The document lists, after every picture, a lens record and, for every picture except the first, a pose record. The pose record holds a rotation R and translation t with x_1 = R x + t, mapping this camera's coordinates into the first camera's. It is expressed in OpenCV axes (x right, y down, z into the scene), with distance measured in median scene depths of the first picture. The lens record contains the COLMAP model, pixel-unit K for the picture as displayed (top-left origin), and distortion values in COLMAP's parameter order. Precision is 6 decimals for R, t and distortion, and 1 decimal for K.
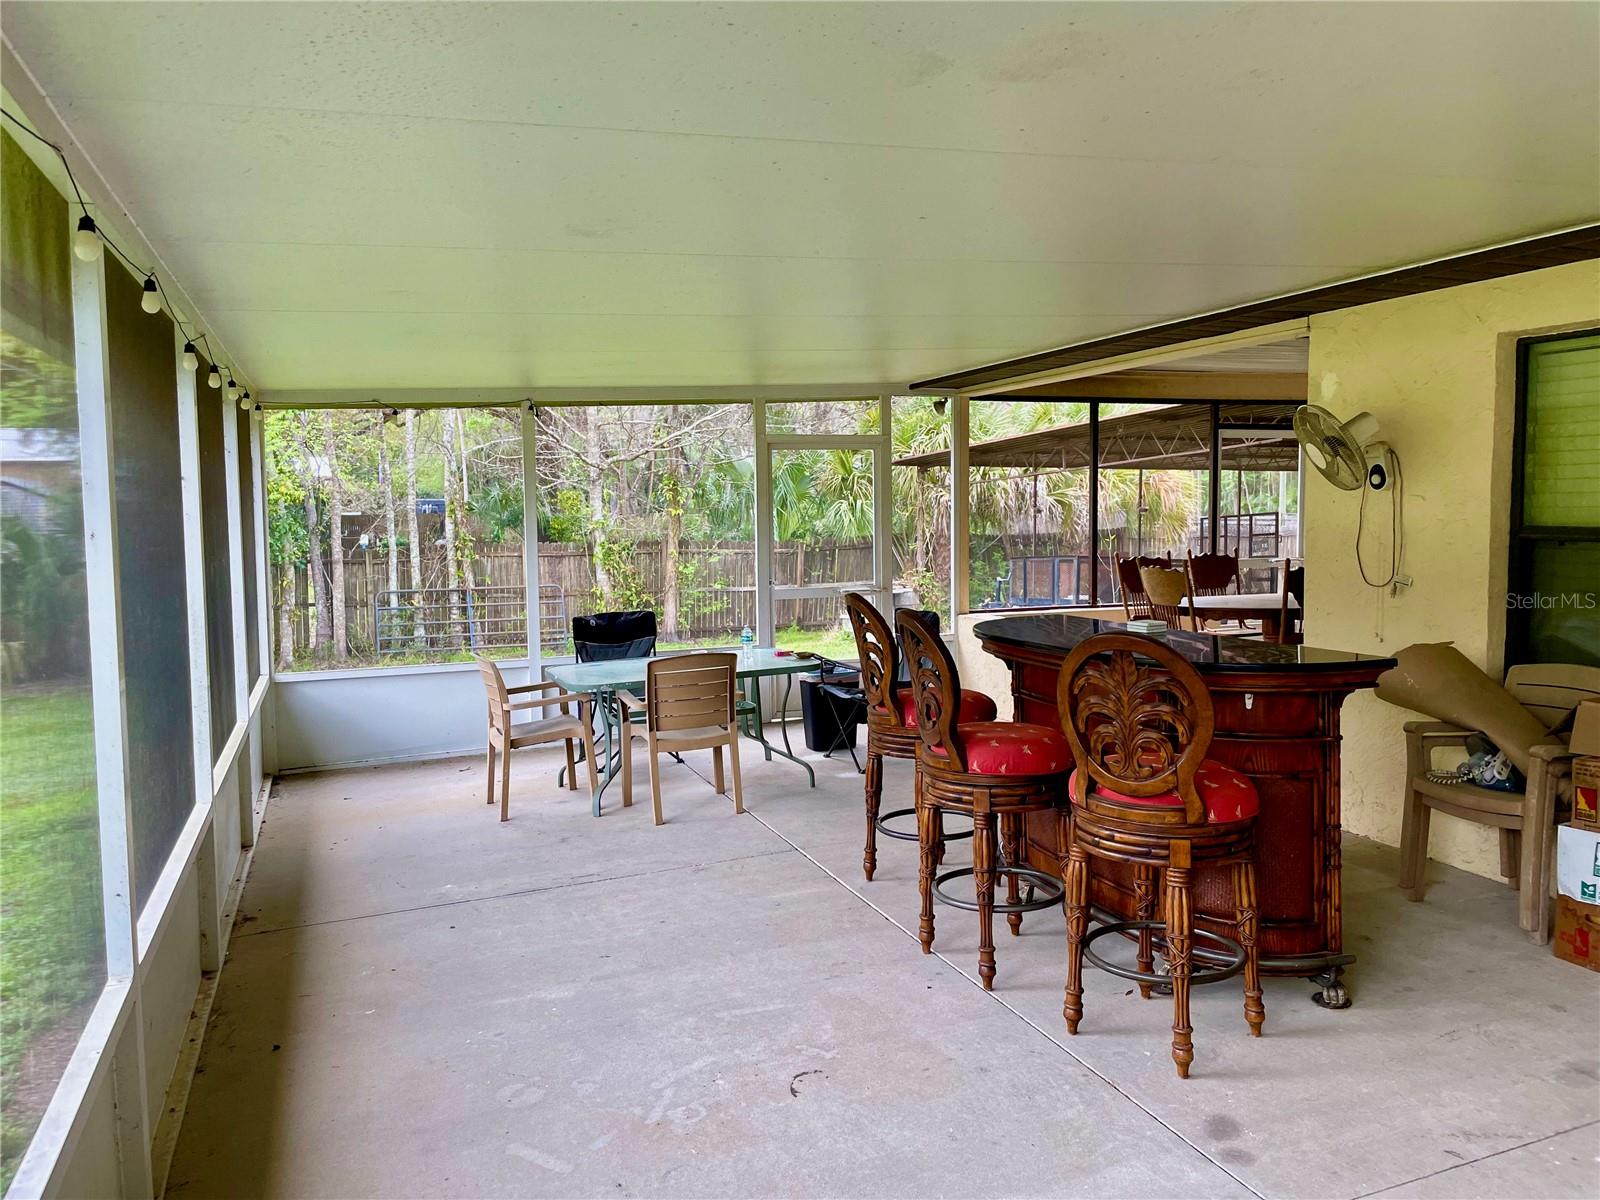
lens RADIAL K [[1224.6, 0, 800.0], [0, 1224.6, 600.0], [0, 0, 1]] dist [0.057870, -0.071980]
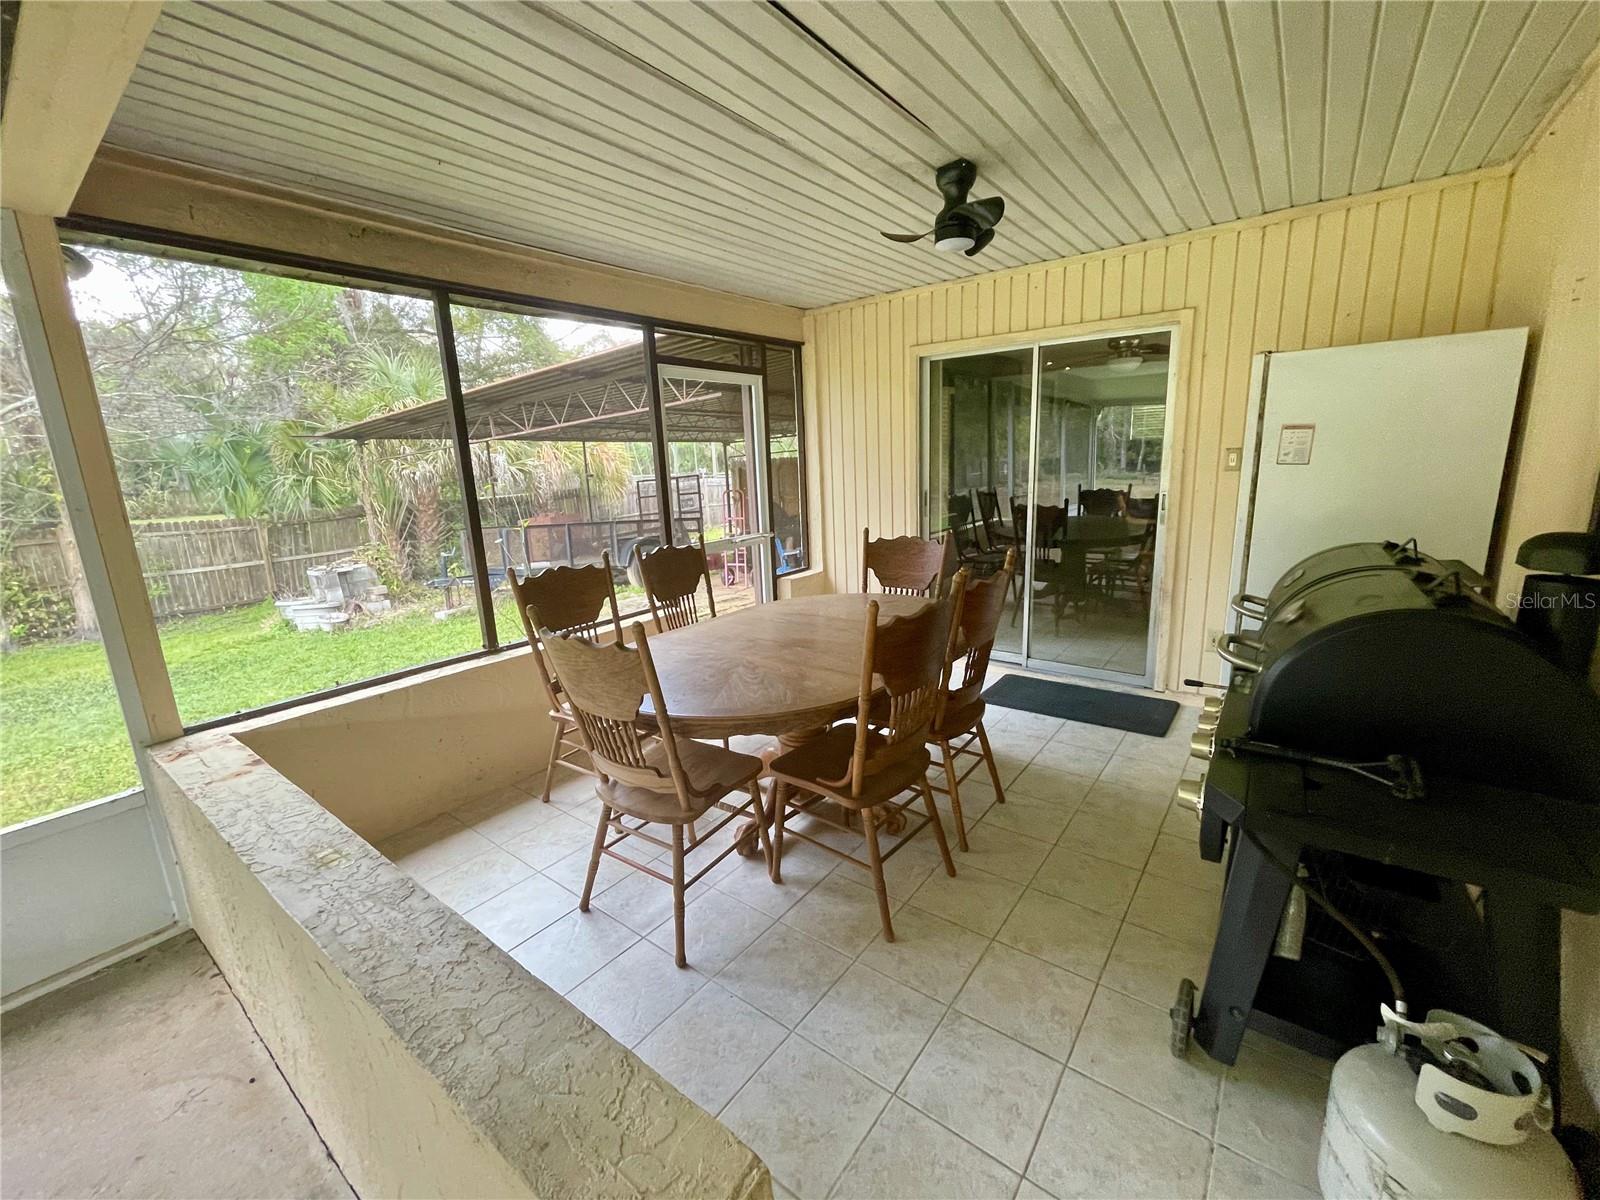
lens RADIAL K [[653.0, 0, 808.7], [0, 653.0, 595.6], [0, 0, 1]] dist [-0.000227, 0.000003]
pose [[0.838927, -0.136237, 0.526916, 0.101319], [0.073615, 0.987670, 0.138161, -0.028468], [-0.539242, -0.077119, 0.838613, 0.323687]]
